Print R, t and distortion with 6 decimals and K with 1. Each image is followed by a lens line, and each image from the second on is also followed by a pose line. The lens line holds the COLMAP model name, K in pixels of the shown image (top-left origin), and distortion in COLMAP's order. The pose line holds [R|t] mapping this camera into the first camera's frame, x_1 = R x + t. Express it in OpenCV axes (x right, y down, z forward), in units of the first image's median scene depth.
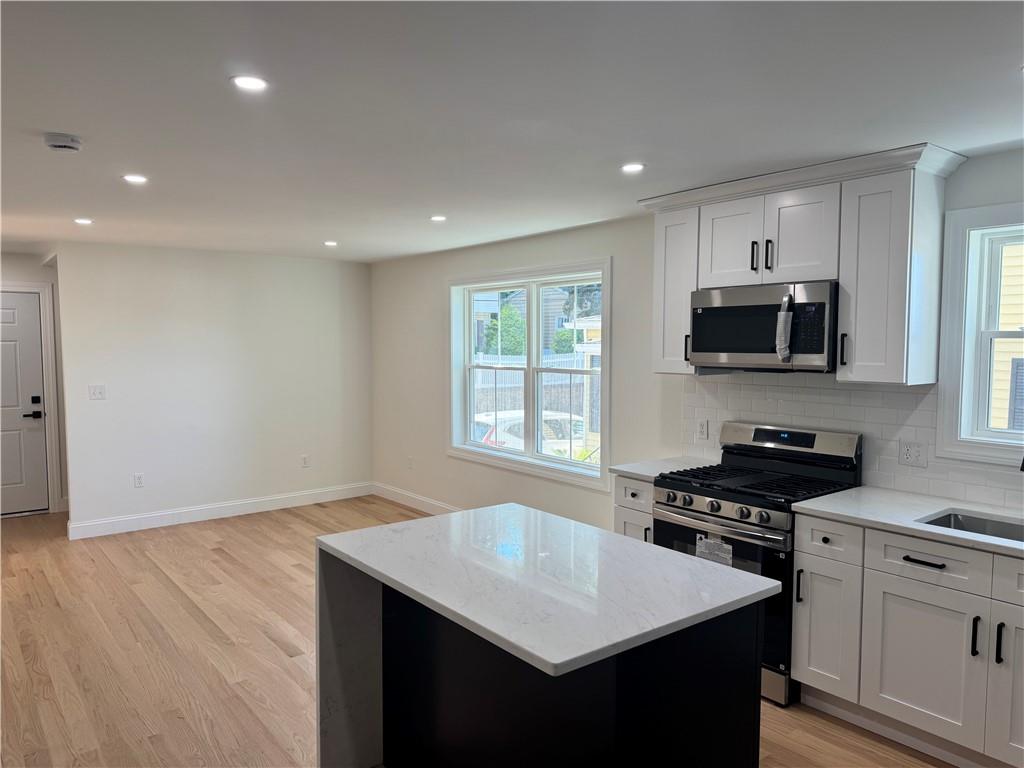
lens RADIAL K [[726.2, 0, 517.1], [0, 726.2, 388.2], [0, 0, 1]] dist [0.196486, -0.261396]
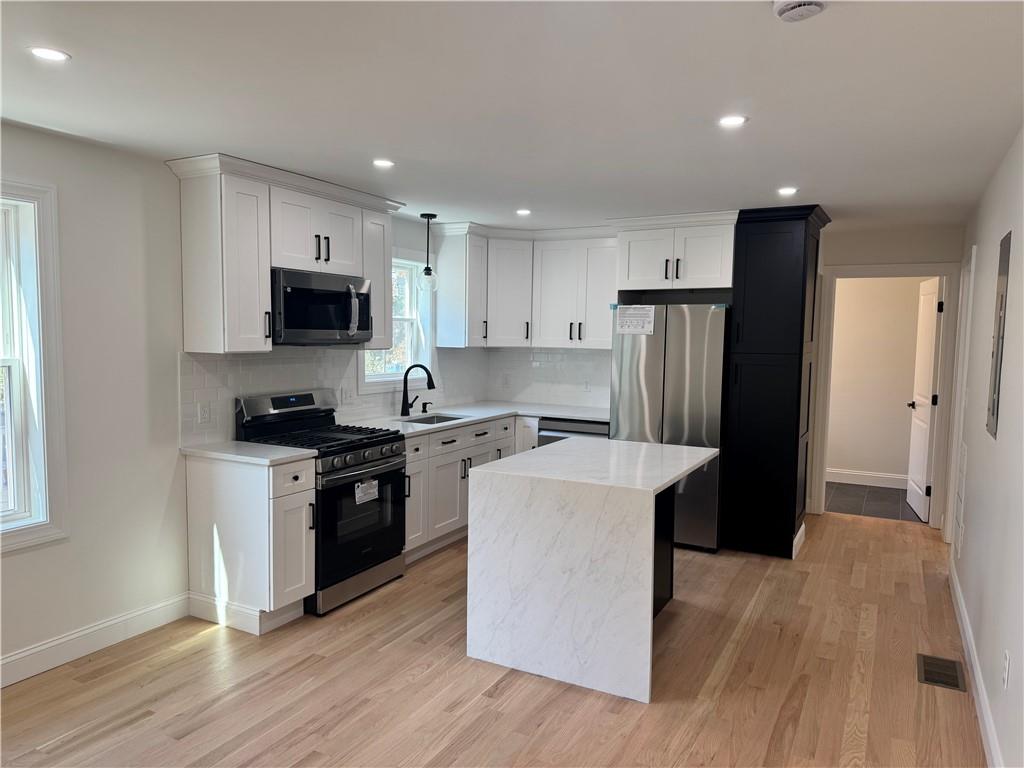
lens RADIAL K [[726.2, 0, 517.1], [0, 726.2, 388.2], [0, 0, 1]] dist [0.196486, -0.261396]
pose [[-0.392562, -0.082206, 0.916044, -0.949625], [0.045244, 0.993066, 0.108507, -0.072591], [-0.918612, 0.084041, -0.386121, 1.242212]]
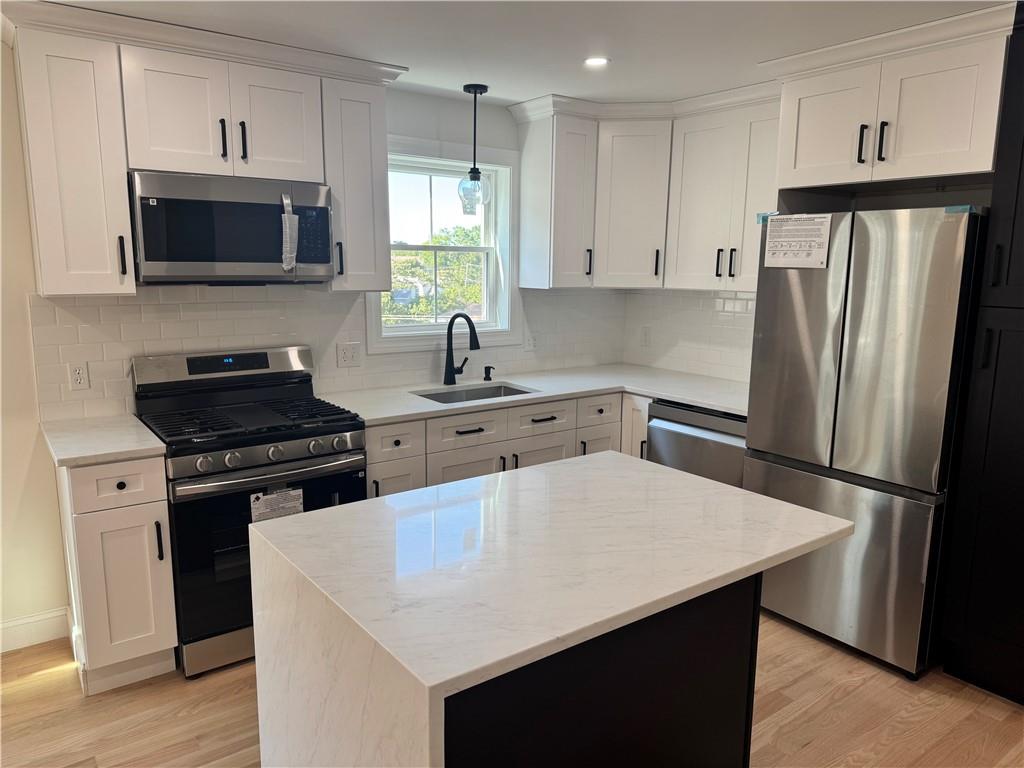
lens RADIAL K [[734.0, 0, 509.7], [0, 734.0, 388.1], [0, 0, 1]] dist [0.106433, -0.133433]
pose [[0.044035, -0.175367, 0.983518, -0.523074], [0.056281, 0.983345, 0.172817, -0.038201], [-0.997443, 0.047744, 0.053171, 0.699171]]
